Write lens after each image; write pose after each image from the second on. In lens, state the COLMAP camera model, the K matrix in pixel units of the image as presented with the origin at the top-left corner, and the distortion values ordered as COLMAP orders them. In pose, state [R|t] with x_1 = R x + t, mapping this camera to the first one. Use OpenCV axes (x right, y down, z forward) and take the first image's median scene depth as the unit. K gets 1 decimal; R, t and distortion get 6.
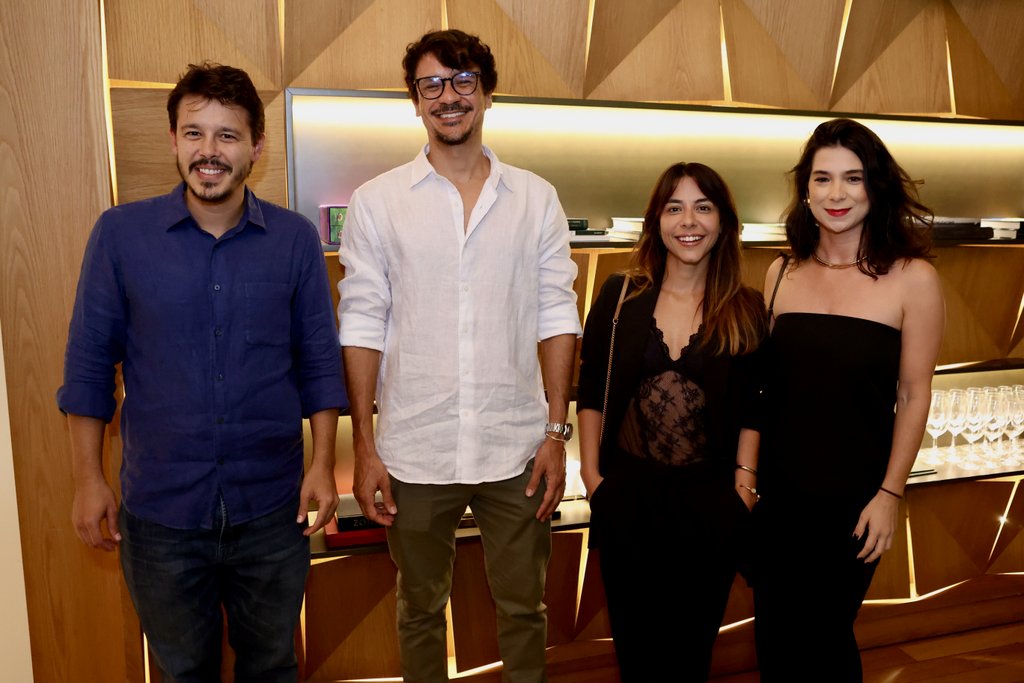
lens RADIAL K [[878.7, 0, 512.0], [0, 878.7, 341.5], [0, 0, 1]] dist [-0.084698, 0.103864]
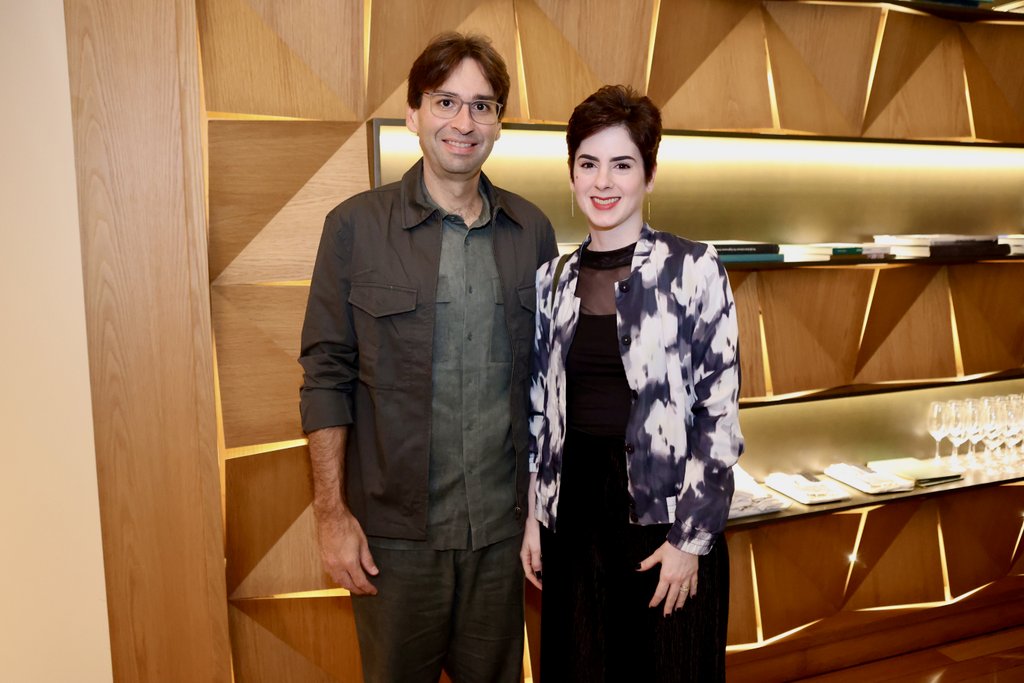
lens RADIAL K [[903.8, 0, 503.4], [0, 903.8, 342.8], [0, 0, 1]] dist [-0.083740, 0.111773]
pose [[0.996970, -0.025528, 0.073477, -0.175687], [0.027828, 0.999149, -0.030453, 0.005912], [-0.072637, 0.032405, 0.996832, -0.046509]]
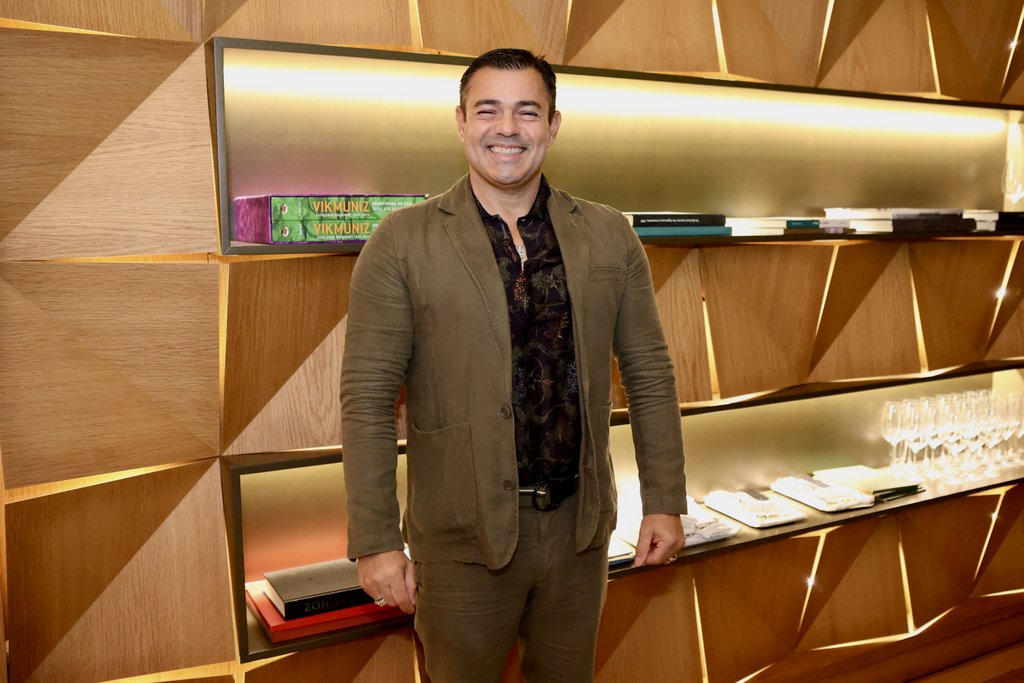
lens RADIAL K [[986.0, 0, 514.5], [0, 986.0, 338.4], [0, 0, 1]] dist [-0.082271, 0.141352]
pose [[0.976424, -0.036067, 0.212829, -0.177998], [0.042808, 0.998714, -0.027146, 0.003076], [-0.211576, 0.035617, 0.976712, 0.114842]]
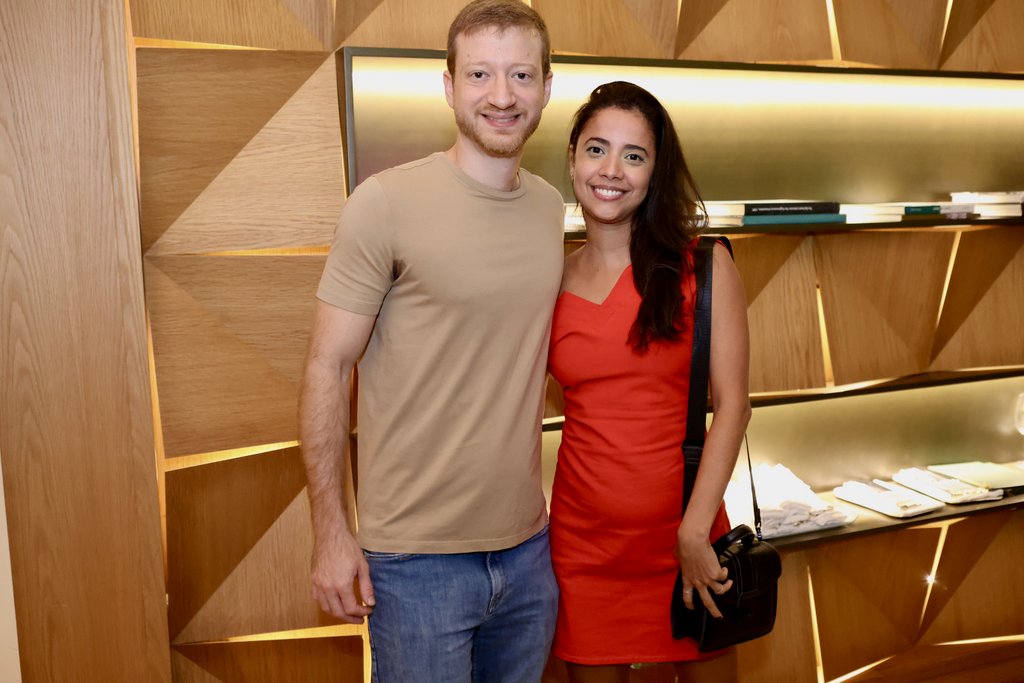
lens RADIAL K [[1043.1, 0, 512.4], [0, 1043.1, 344.9], [0, 0, 1]] dist [-0.065653, 0.115798]
pose [[0.995606, -0.037521, 0.085792, -0.179294], [0.039415, 0.999013, -0.020495, 0.014002], [-0.084938, 0.023786, 0.996102, 0.015436]]
